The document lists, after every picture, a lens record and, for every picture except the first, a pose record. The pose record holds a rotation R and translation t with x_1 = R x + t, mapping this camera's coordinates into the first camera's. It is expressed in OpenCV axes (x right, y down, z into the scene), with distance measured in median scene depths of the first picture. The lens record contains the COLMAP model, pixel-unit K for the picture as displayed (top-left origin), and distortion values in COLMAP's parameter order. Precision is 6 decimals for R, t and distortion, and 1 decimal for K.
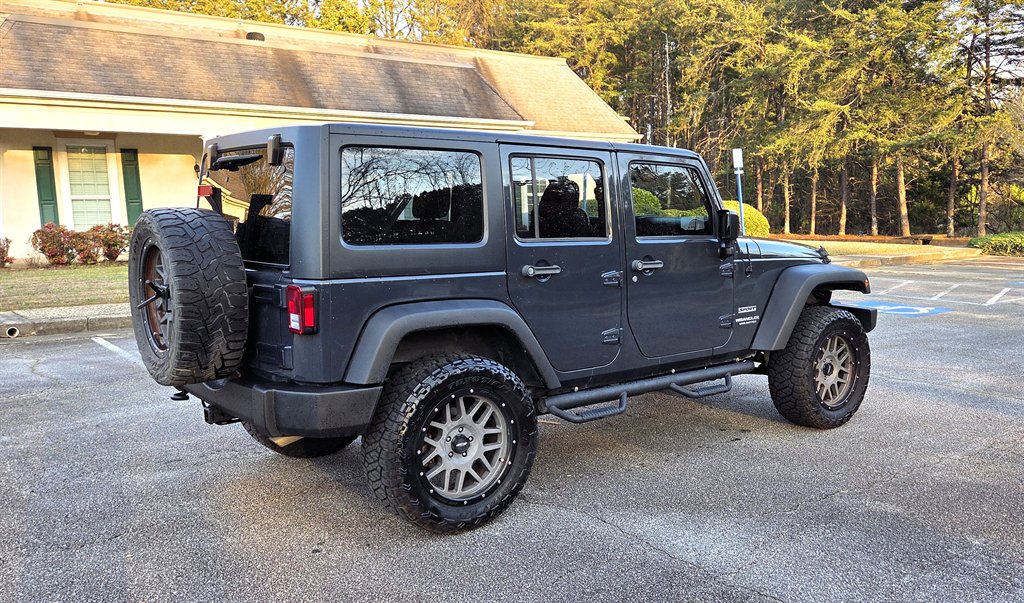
lens RADIAL K [[868.6, 0, 534.1], [0, 868.6, 303.0], [0, 0, 1]] dist [0.082699, -0.081318]
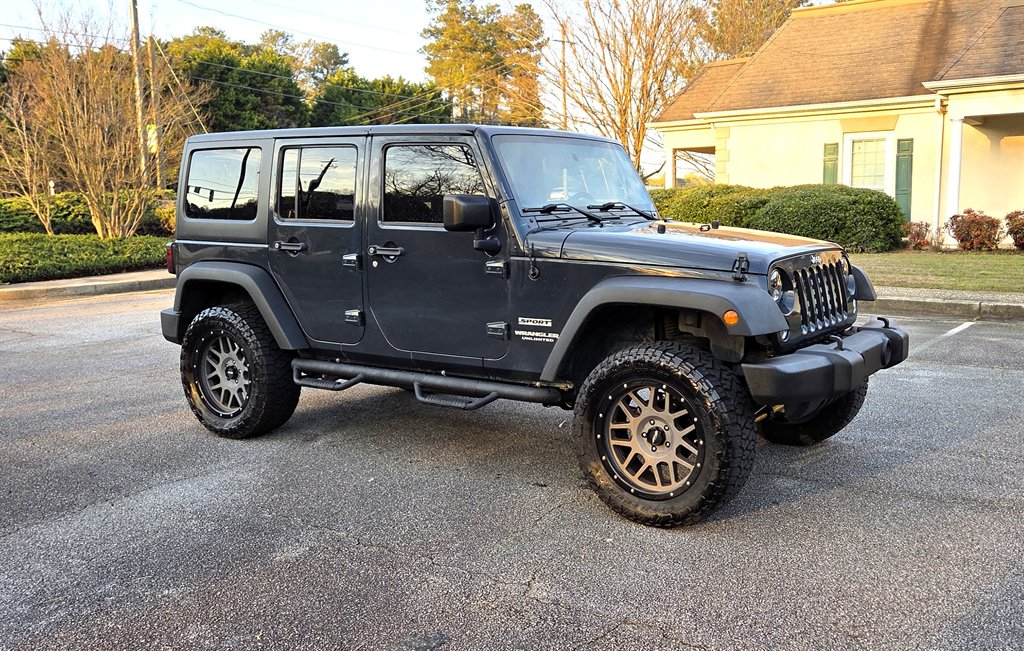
lens RADIAL K [[891.7, 0, 558.8], [0, 891.7, 314.1], [0, 0, 1]] dist [0.051656, -0.007142]
pose [[0.326554, 0.124126, -0.936993, 1.009524], [-0.100133, 0.990304, 0.096291, -0.079756], [0.939860, 0.062380, 0.335817, 0.757321]]
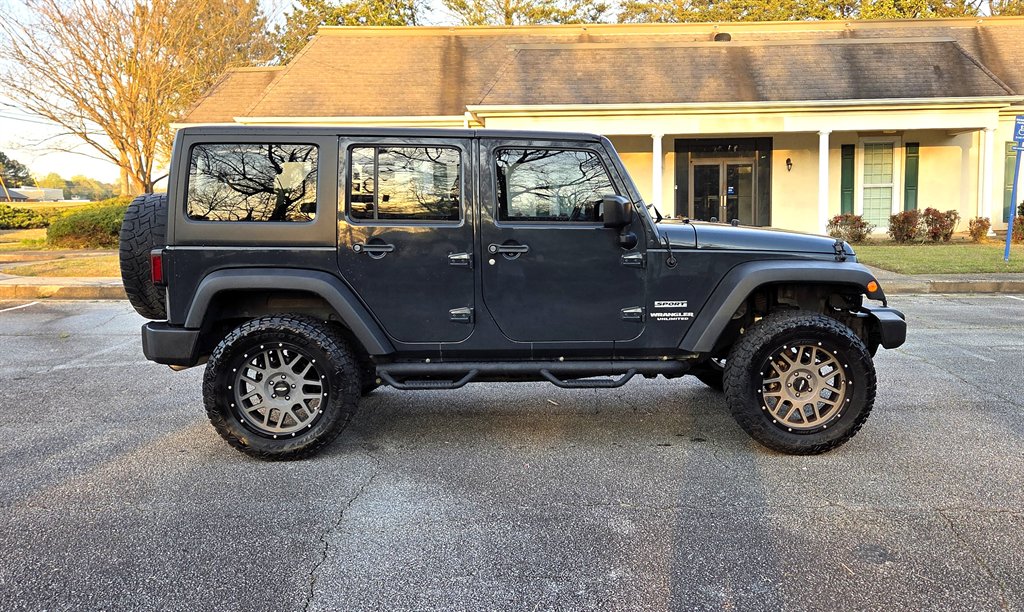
lens RADIAL K [[850.4, 0, 525.3], [0, 850.4, 300.8], [0, 0, 1]] dist [0.057006, -0.004500]
pose [[0.794620, 0.072808, -0.602725, 0.667262], [-0.067936, 0.997211, 0.030896, -0.013798], [0.603294, 0.016396, 0.797351, 0.196985]]
